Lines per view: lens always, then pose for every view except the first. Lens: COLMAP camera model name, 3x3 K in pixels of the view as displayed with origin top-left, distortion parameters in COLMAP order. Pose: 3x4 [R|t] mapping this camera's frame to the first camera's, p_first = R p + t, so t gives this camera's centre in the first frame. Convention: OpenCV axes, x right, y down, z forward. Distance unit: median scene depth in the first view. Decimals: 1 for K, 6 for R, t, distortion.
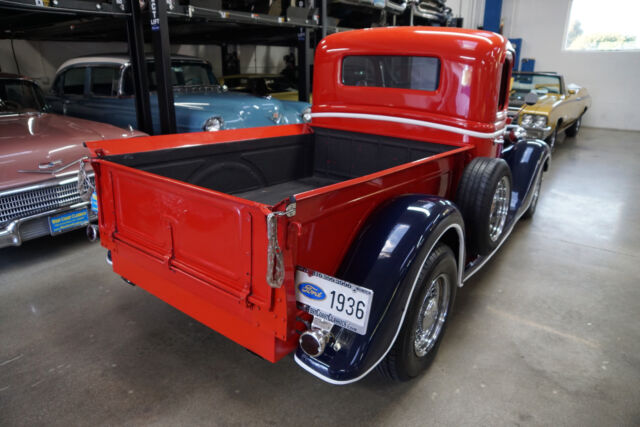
lens RADIAL K [[433.5, 0, 317.9], [0, 433.5, 219.6], [0, 0, 1]] dist [-0.137644, 0.093673]
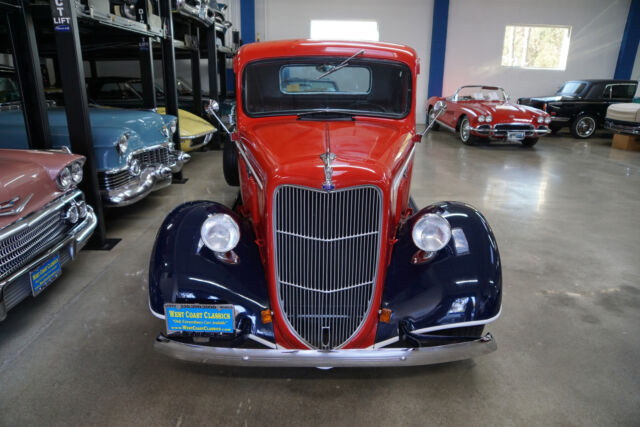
lens RADIAL K [[433.5, 0, 317.9], [0, 433.5, 219.6], [0, 0, 1]] dist [-0.137644, 0.093673]
pose [[0.792365, -0.186868, 0.580722, -0.536829], [0.200659, 0.978796, 0.041172, -0.021237], [-0.576102, 0.083904, 0.813060, 0.078677]]
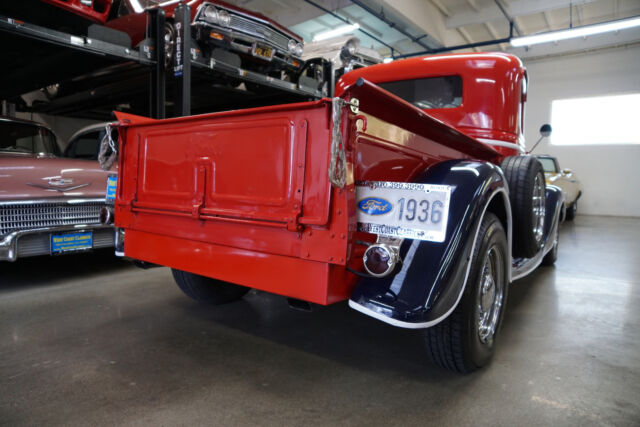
lens RADIAL K [[433.5, 0, 317.9], [0, 433.5, 219.6], [0, 0, 1]] dist [-0.137644, 0.093673]
pose [[0.999815, 0.007217, 0.017821, -0.056907], [-0.002355, 0.965873, -0.259007, 0.166407], [-0.019082, 0.258917, 0.965711, 0.069368]]
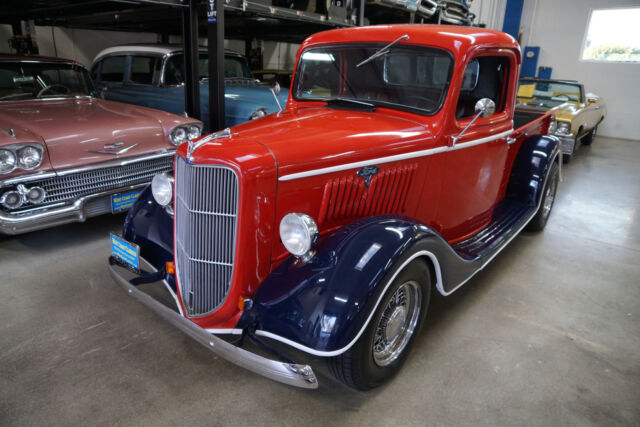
lens RADIAL K [[433.5, 0, 317.9], [0, 433.5, 219.6], [0, 0, 1]] dist [-0.137644, 0.093673]
pose [[0.999196, 0.040064, 0.001386, -0.108402], [-0.040063, 0.999197, -0.000414, 0.027201], [-0.001401, 0.000358, 0.999999, -0.043791]]
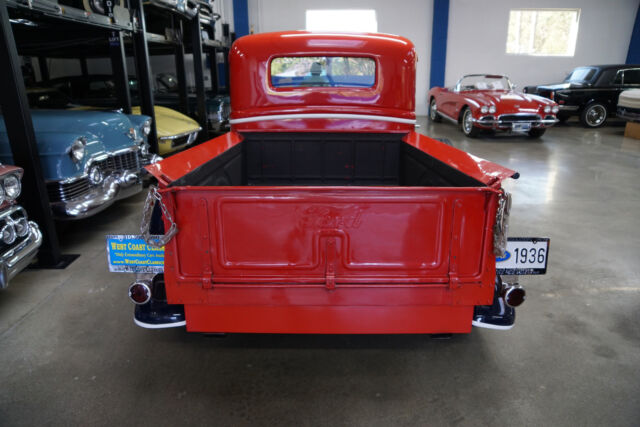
lens RADIAL K [[433.5, 0, 317.9], [0, 433.5, 219.6], [0, 0, 1]] dist [-0.137644, 0.093673]
pose [[0.799568, -0.210654, 0.562420, -0.410680], [0.219162, 0.974230, 0.053323, -0.038612], [-0.559159, 0.080625, 0.825131, 0.126623]]
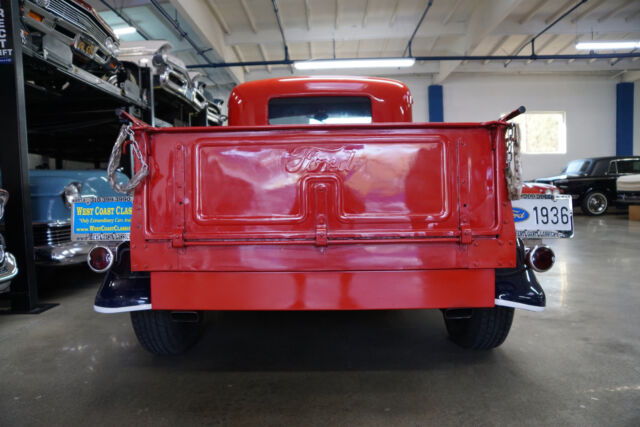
lens RADIAL K [[433.5, 0, 317.9], [0, 433.5, 219.6], [0, 0, 1]] dist [-0.137644, 0.093673]
pose [[0.806836, -0.062908, 0.587416, -0.388762], [0.231079, 0.948702, -0.215796, 0.113902], [-0.543707, 0.309851, 0.779984, 0.191100]]
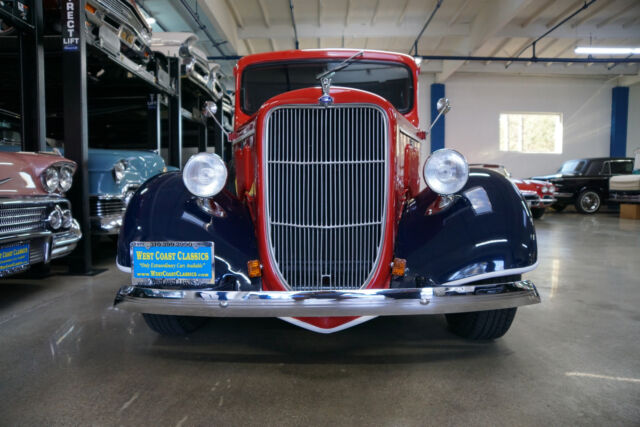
lens RADIAL K [[433.5, 0, 317.9], [0, 433.5, 219.6], [0, 0, 1]] dist [-0.137644, 0.093673]
pose [[0.799975, -0.047677, 0.598136, -0.510197], [0.209024, 0.956542, -0.203312, 0.154762], [-0.562449, 0.287669, 0.775176, 0.163366]]
